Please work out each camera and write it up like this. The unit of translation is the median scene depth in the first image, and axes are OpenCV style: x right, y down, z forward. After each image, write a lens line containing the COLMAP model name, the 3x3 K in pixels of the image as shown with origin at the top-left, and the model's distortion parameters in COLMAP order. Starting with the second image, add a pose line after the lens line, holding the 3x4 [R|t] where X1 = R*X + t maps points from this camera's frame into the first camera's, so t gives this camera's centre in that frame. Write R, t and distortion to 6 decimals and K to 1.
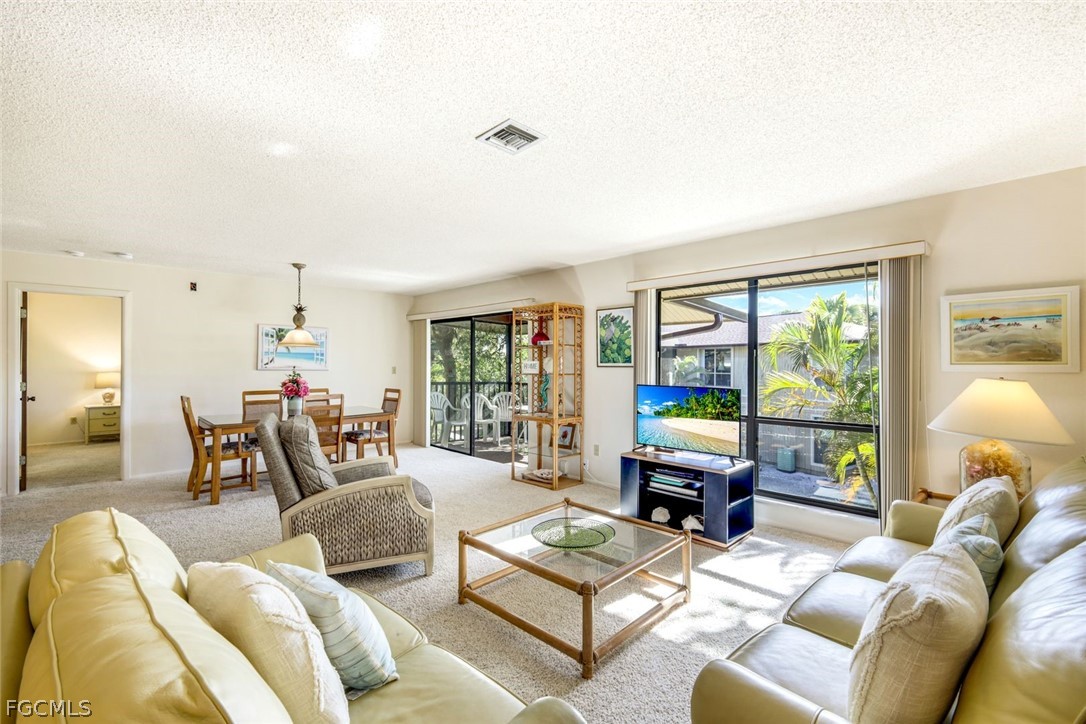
lens RADIAL K [[467.6, 0, 543.0], [0, 467.6, 362.0], [0, 0, 1]] dist [0.002339, 0.000052]
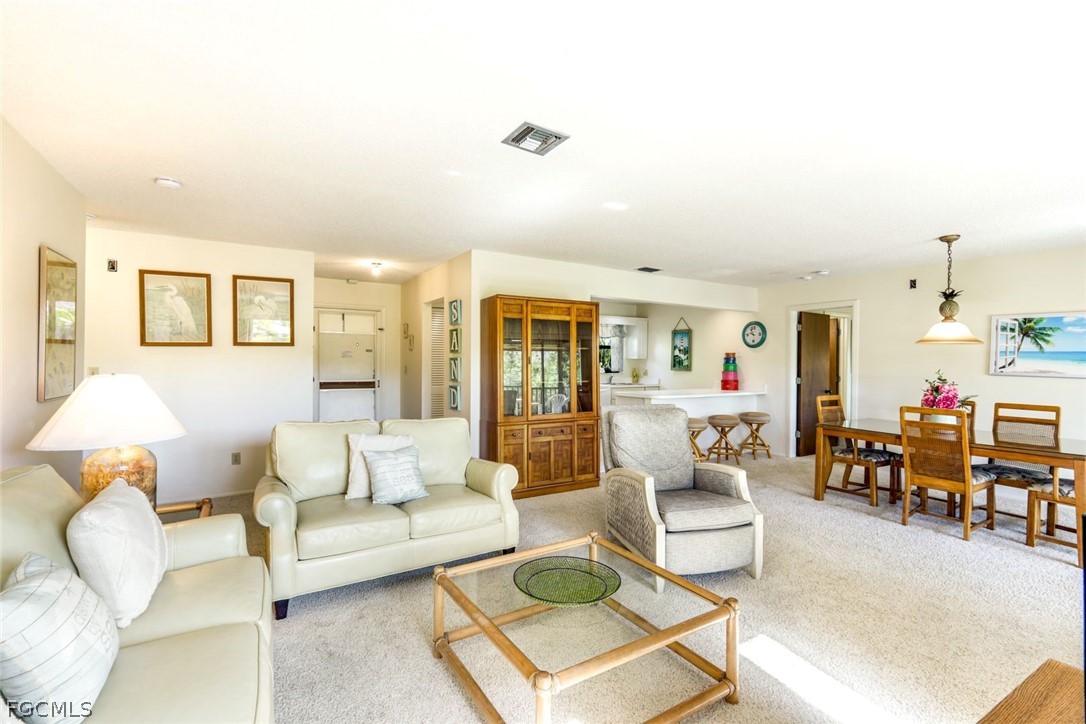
lens RADIAL K [[482.4, 0, 543.0], [0, 482.4, 362.0], [0, 0, 1]] dist [-0.002252, -0.000412]
pose [[-0.236292, 0.001156, -0.971681, 0.355700], [-0.009826, 0.999945, 0.003579, 0.000137], [0.971632, 0.010394, -0.236268, 0.481995]]
